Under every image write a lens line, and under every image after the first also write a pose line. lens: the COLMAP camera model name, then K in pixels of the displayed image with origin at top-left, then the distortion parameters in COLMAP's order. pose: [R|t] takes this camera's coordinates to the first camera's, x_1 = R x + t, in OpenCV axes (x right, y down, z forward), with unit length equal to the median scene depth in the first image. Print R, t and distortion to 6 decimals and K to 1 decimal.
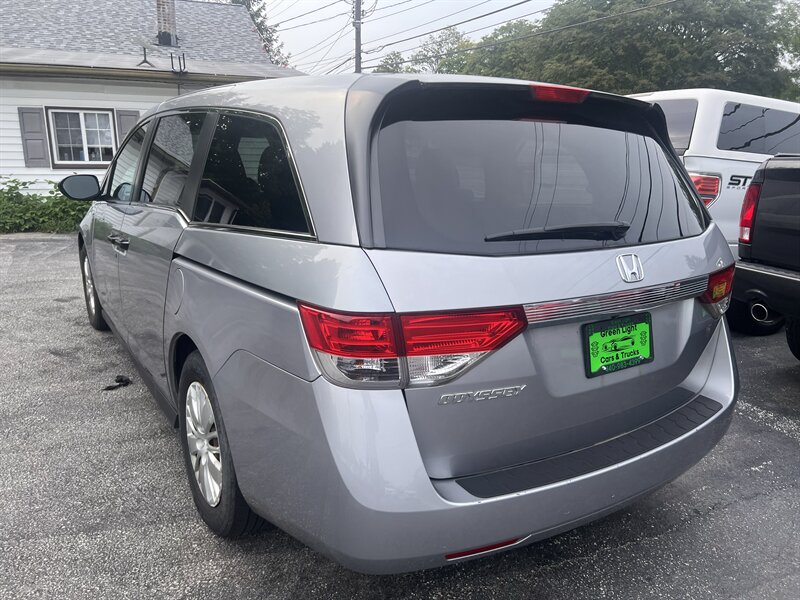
lens RADIAL K [[598.6, 0, 386.6], [0, 598.6, 304.7], [0, 0, 1]] dist [0.062520, -0.072978]
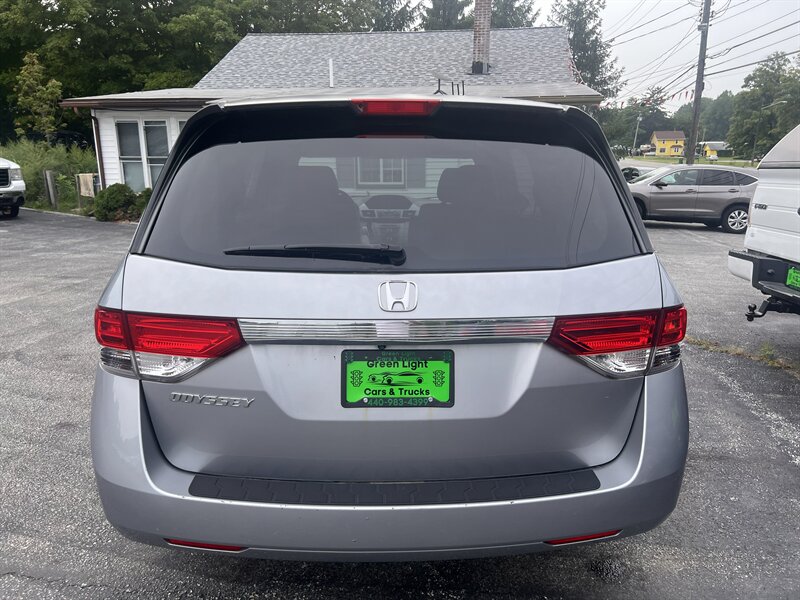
lens RADIAL K [[598.6, 0, 386.6], [0, 598.6, 304.7], [0, 0, 1]] dist [0.062520, -0.072978]
pose [[0.857856, 0.099399, -0.504185, 0.791116], [-0.114652, 0.993405, 0.000771, -0.043227], [0.500937, 0.057144, 0.863595, 0.197216]]
